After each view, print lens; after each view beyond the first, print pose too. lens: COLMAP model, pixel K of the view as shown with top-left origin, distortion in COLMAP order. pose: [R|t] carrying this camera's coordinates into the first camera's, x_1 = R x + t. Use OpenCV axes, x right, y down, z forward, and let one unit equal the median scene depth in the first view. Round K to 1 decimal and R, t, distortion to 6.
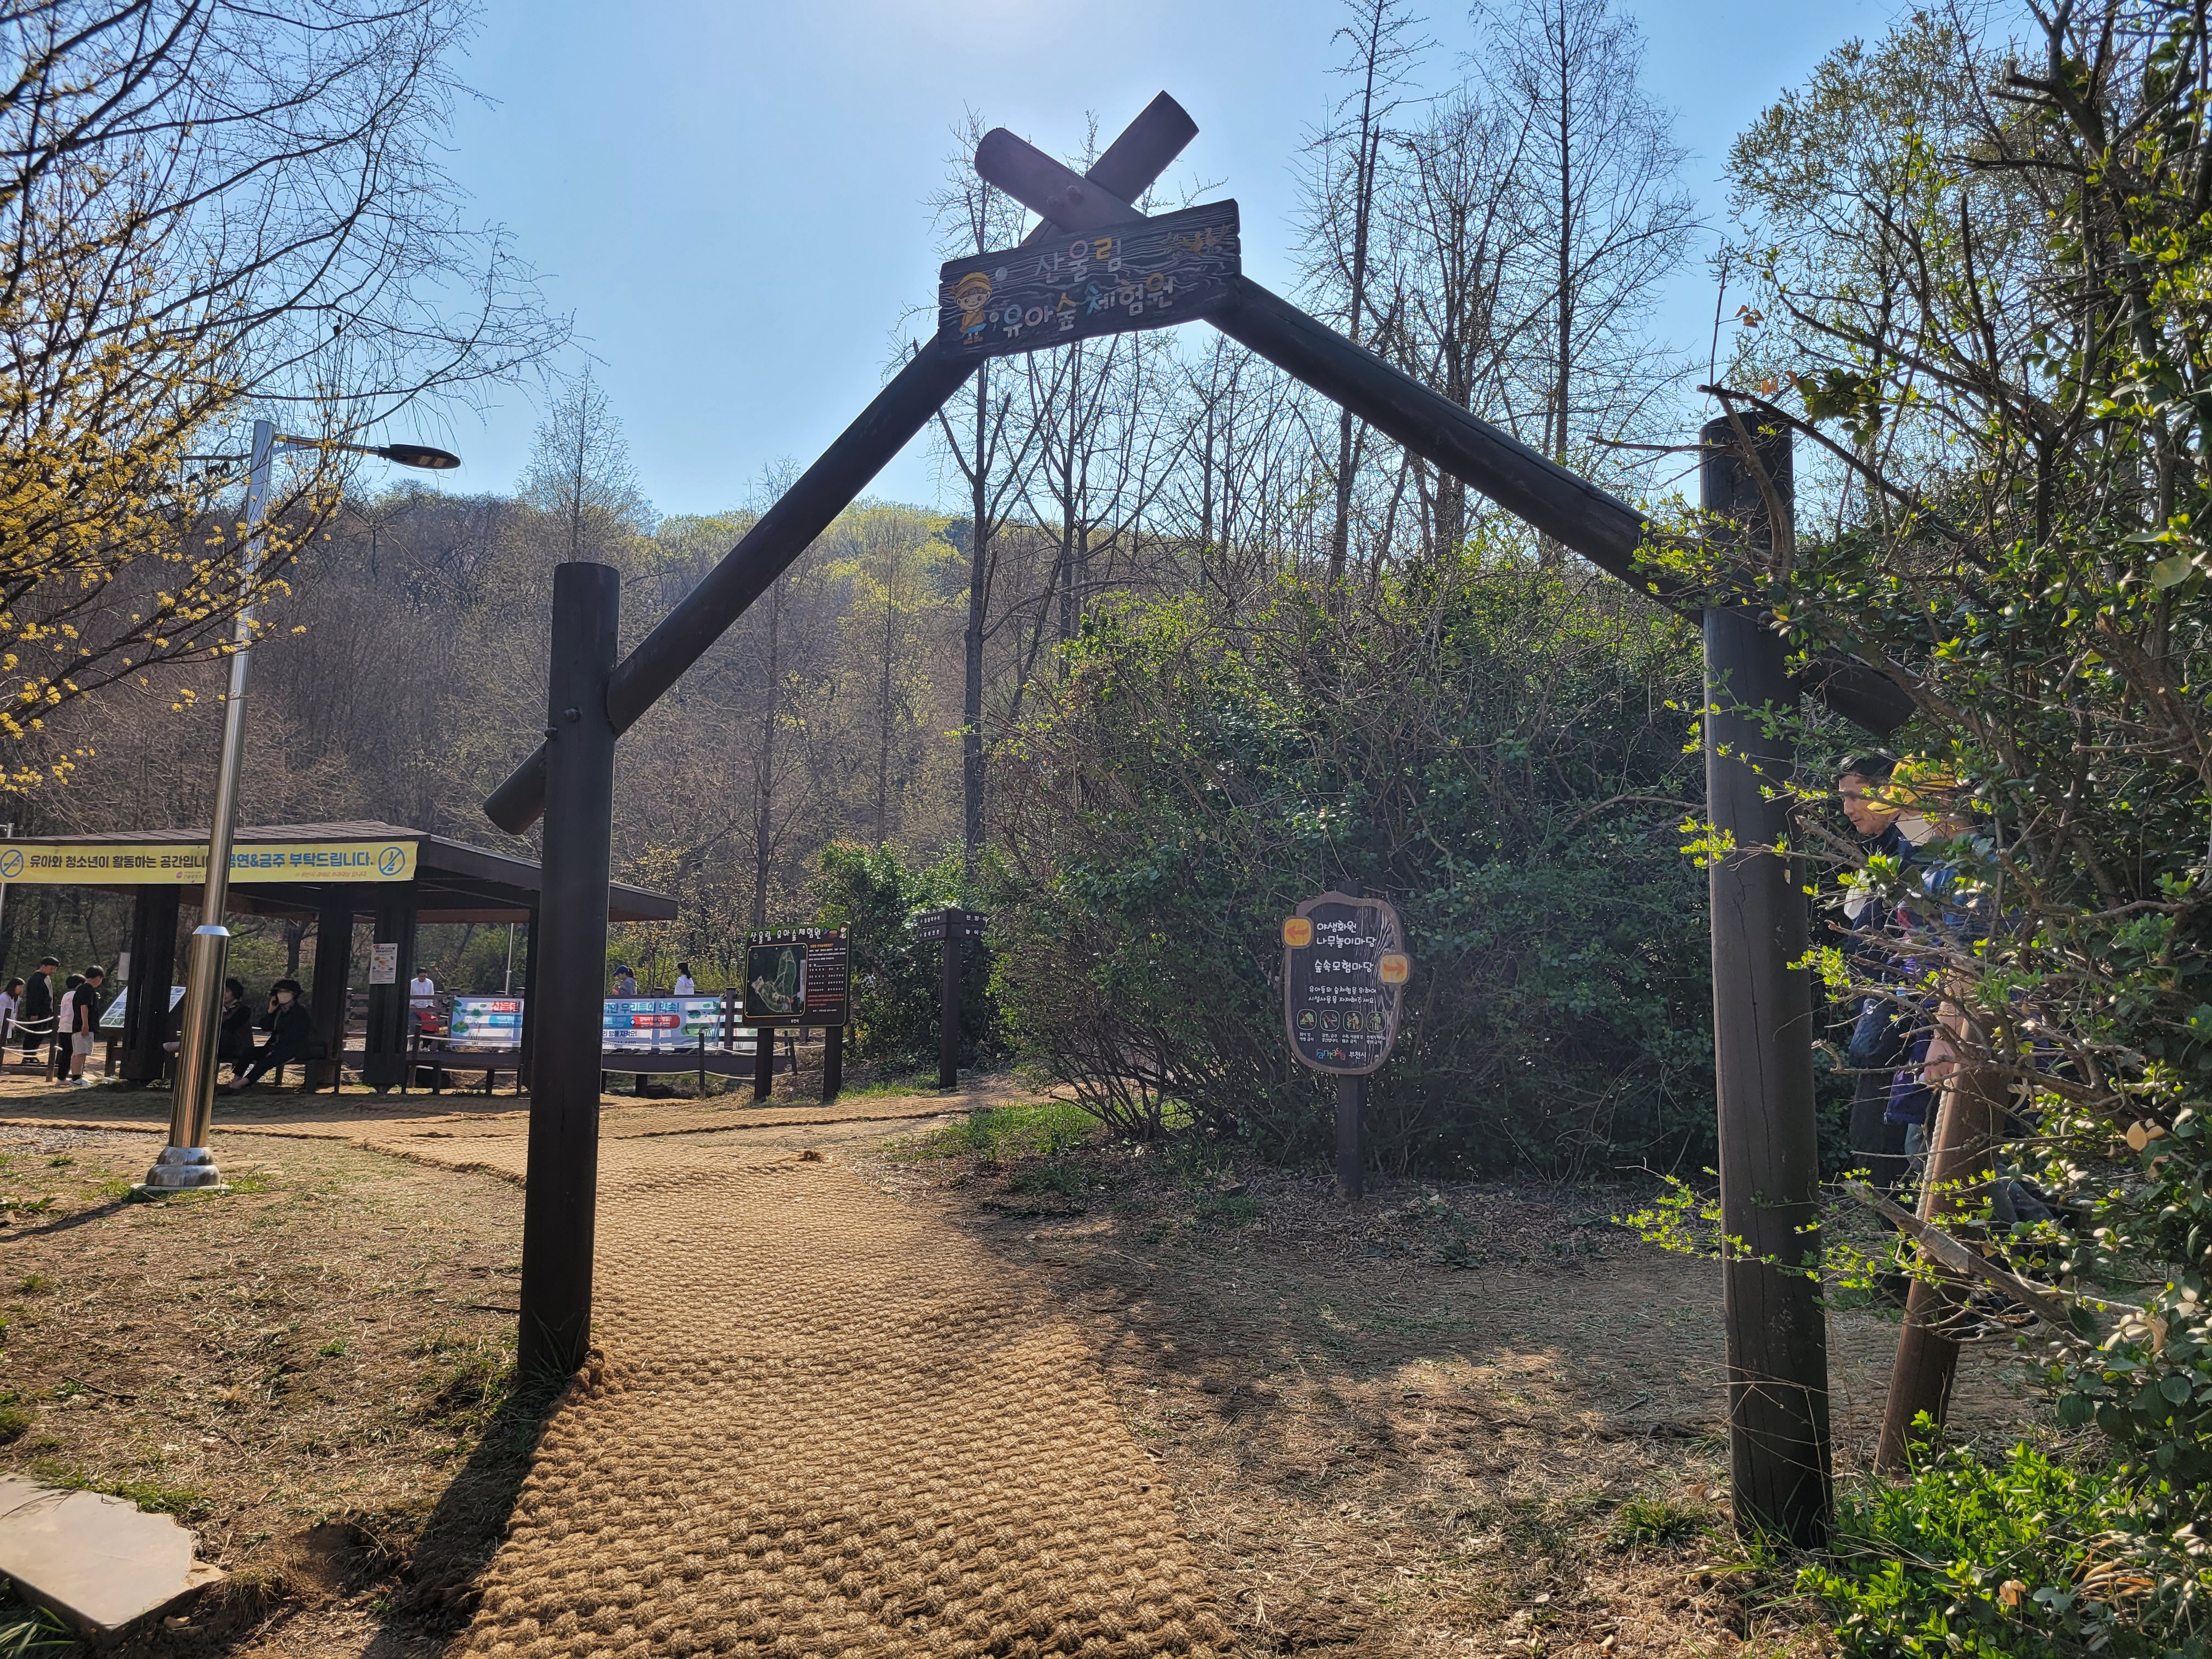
lens RADIAL K [[1649.5, 0, 1112.2], [0, 1649.5, 837.3], [0, 0, 1]] dist [0.048721, -0.036207]
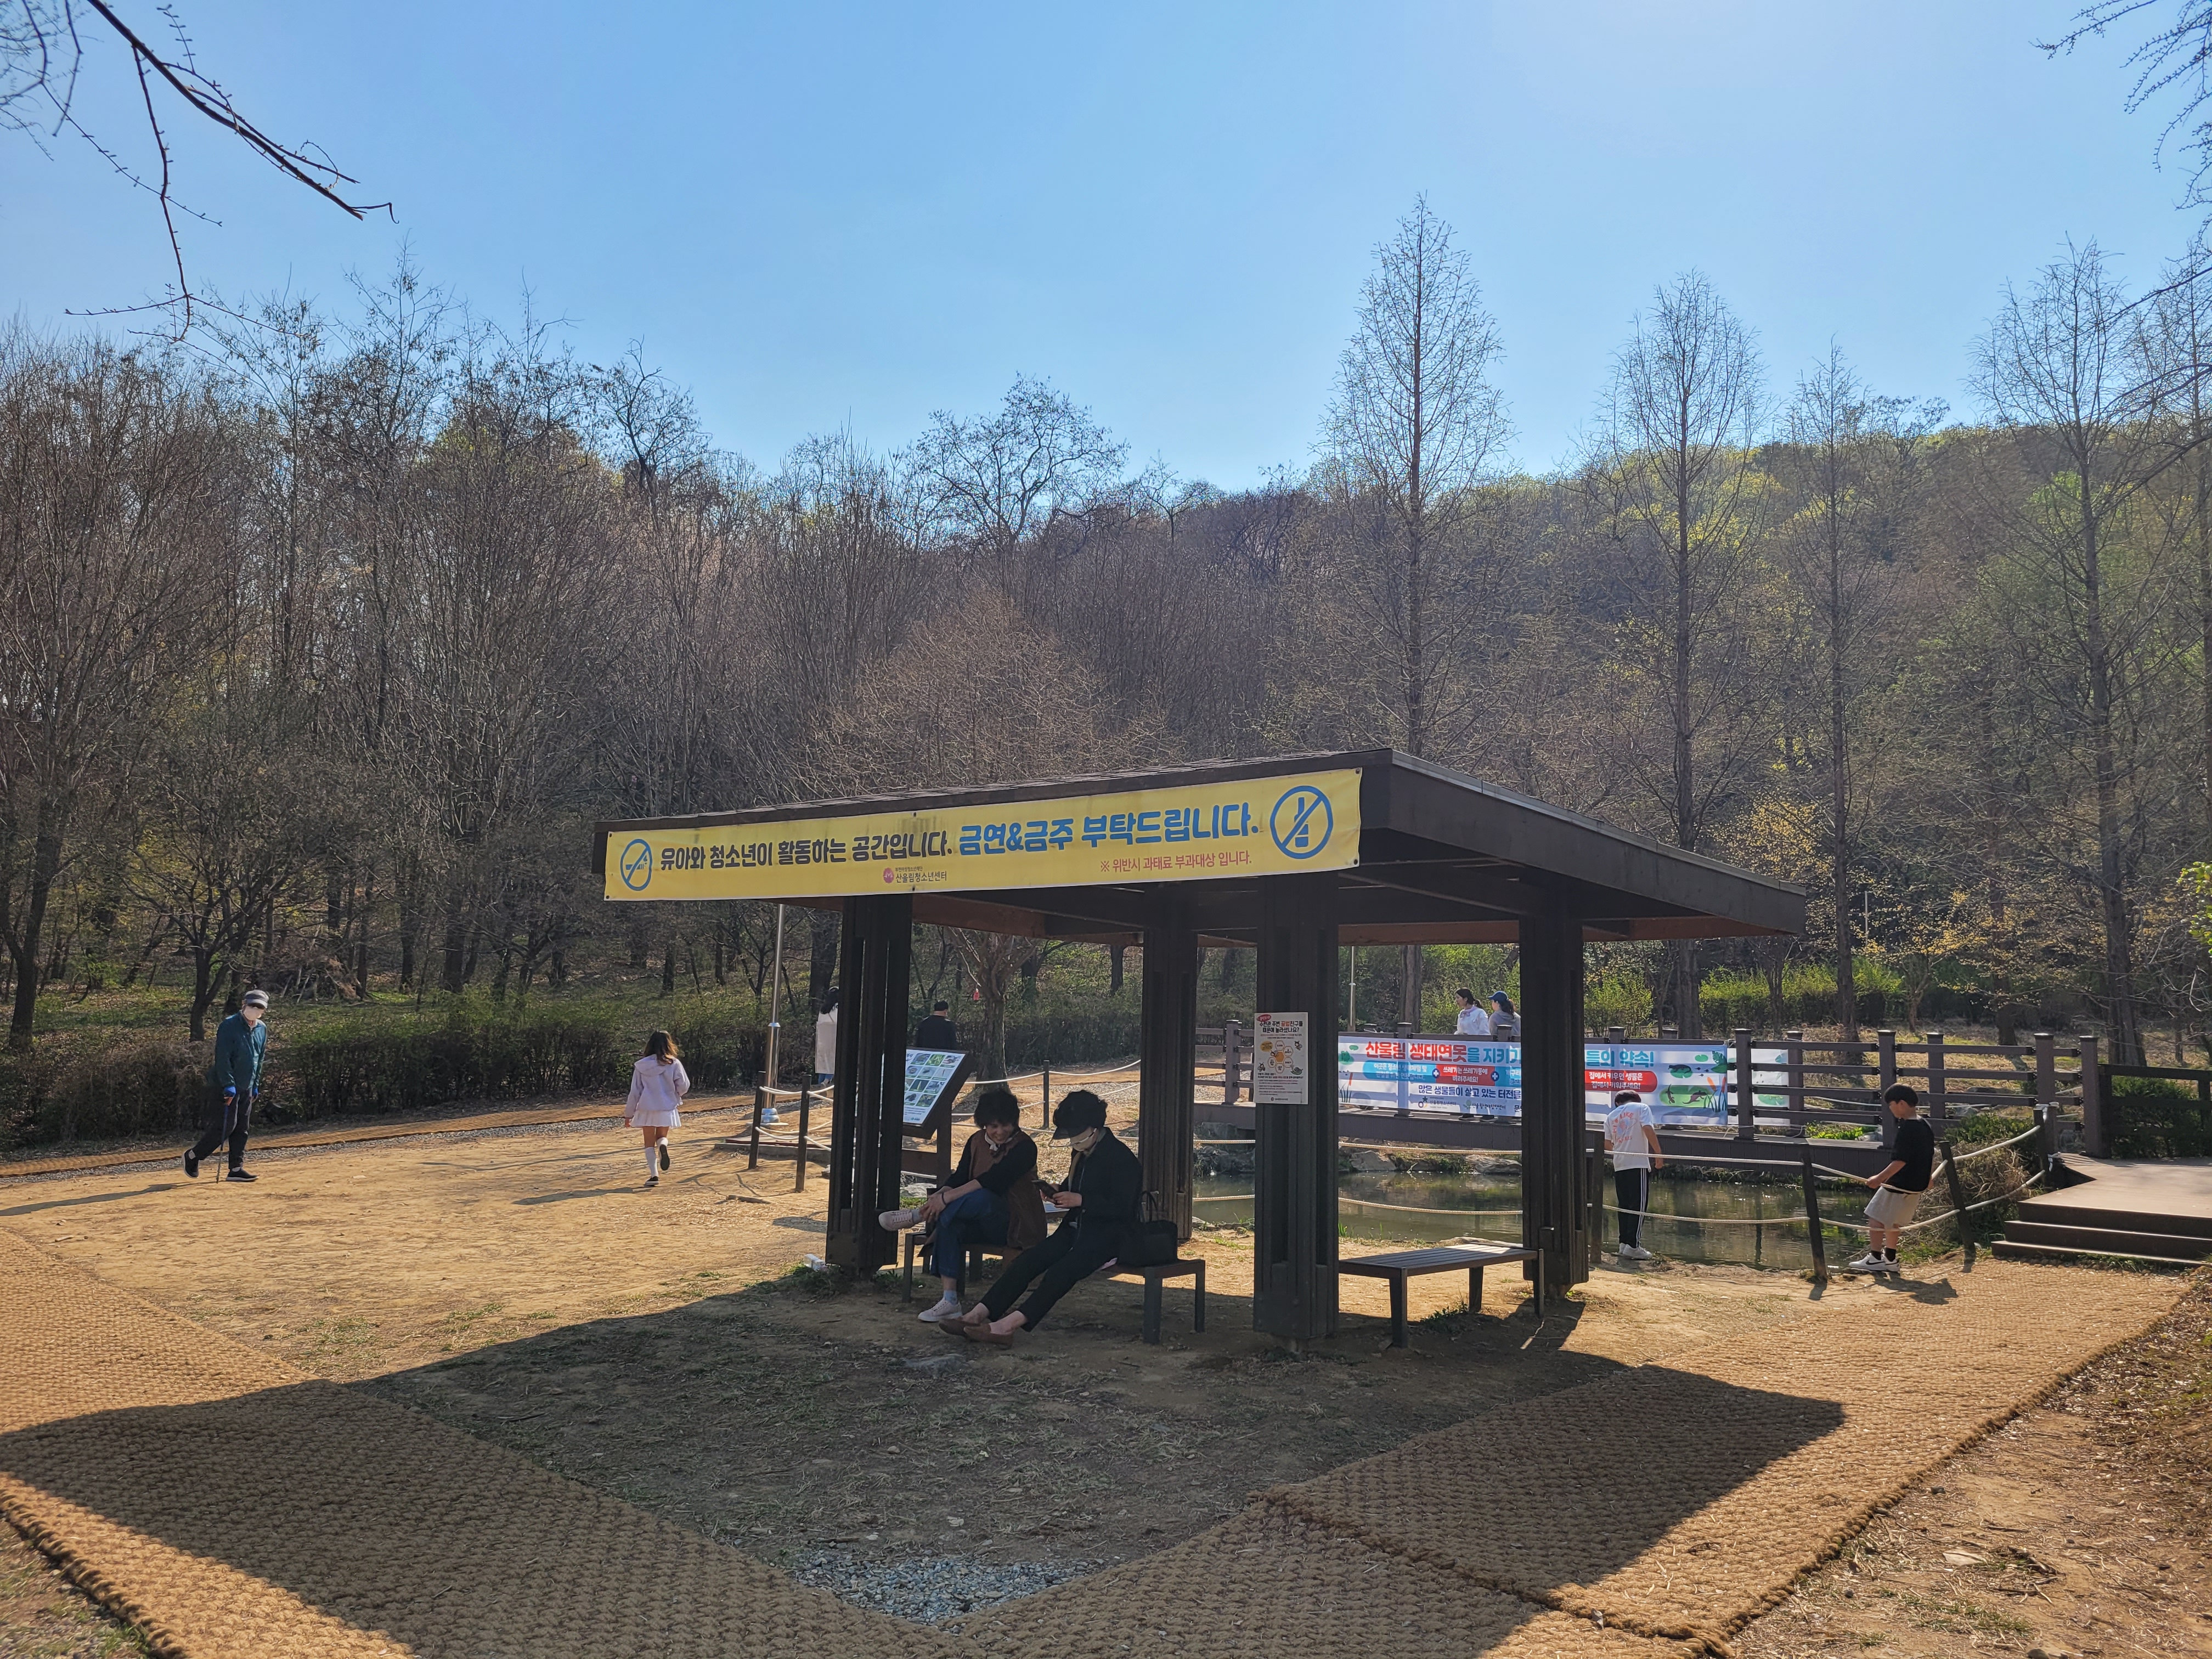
lens RADIAL K [[1649.5, 0, 1107.8], [0, 1649.5, 828.4], [0, 0, 1]] dist [0.048721, -0.036207]
pose [[0.893771, -0.049914, -0.445737, -0.283138], [0.050865, 0.998657, -0.009839, 0.016776], [0.445629, -0.013878, 0.895110, 0.591136]]
